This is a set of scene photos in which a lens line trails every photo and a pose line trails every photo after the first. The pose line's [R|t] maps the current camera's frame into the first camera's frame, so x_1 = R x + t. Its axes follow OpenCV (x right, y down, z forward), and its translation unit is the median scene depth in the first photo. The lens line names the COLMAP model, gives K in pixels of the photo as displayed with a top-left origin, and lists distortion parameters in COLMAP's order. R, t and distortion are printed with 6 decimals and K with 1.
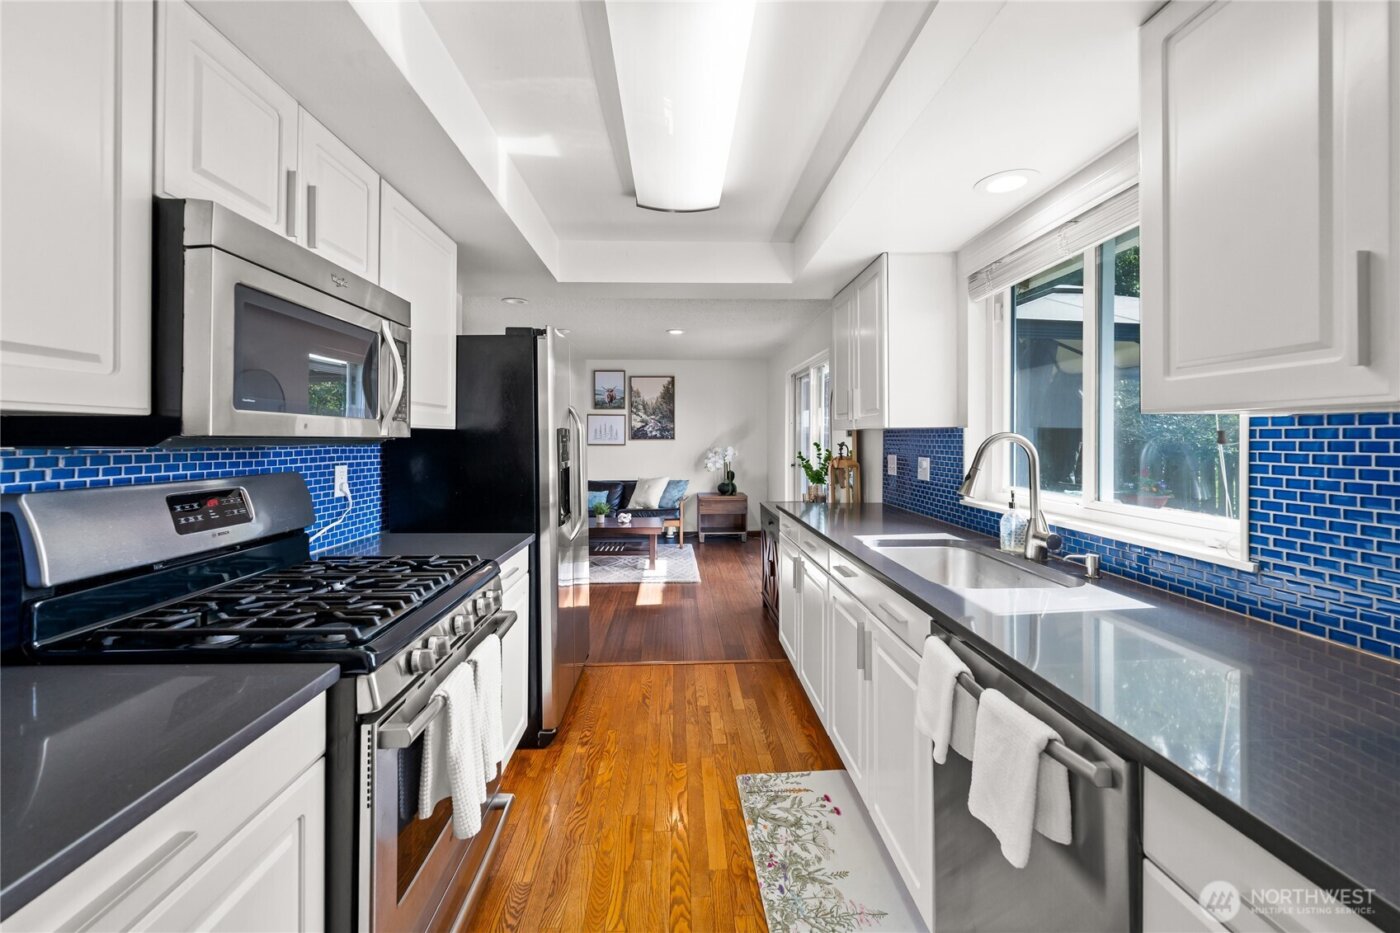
lens RADIAL K [[569.7, 0, 695.3], [0, 569.7, 435.0], [0, 0, 1]] dist [-0.000164, -0.000163]
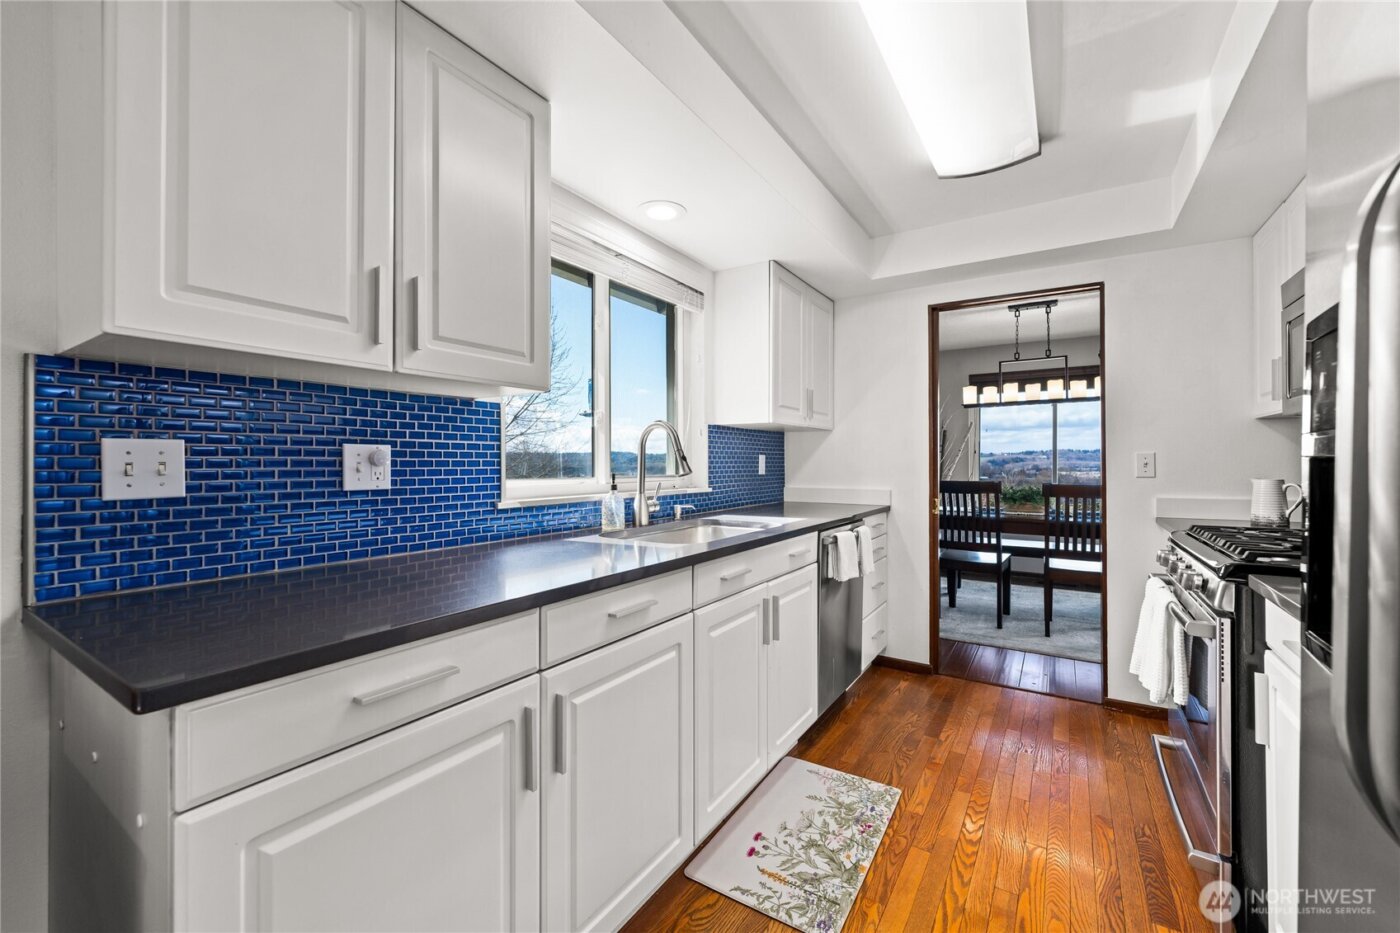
lens RADIAL K [[569.7, 0, 693.9], [0, 569.7, 456.2], [0, 0, 1]] dist [-0.000164, -0.000163]
pose [[-0.815551, 0.003349, 0.578676, -0.193400], [-0.000651, 0.999977, -0.006705, 0.073970], [-0.578685, -0.005845, -0.815530, 1.849208]]
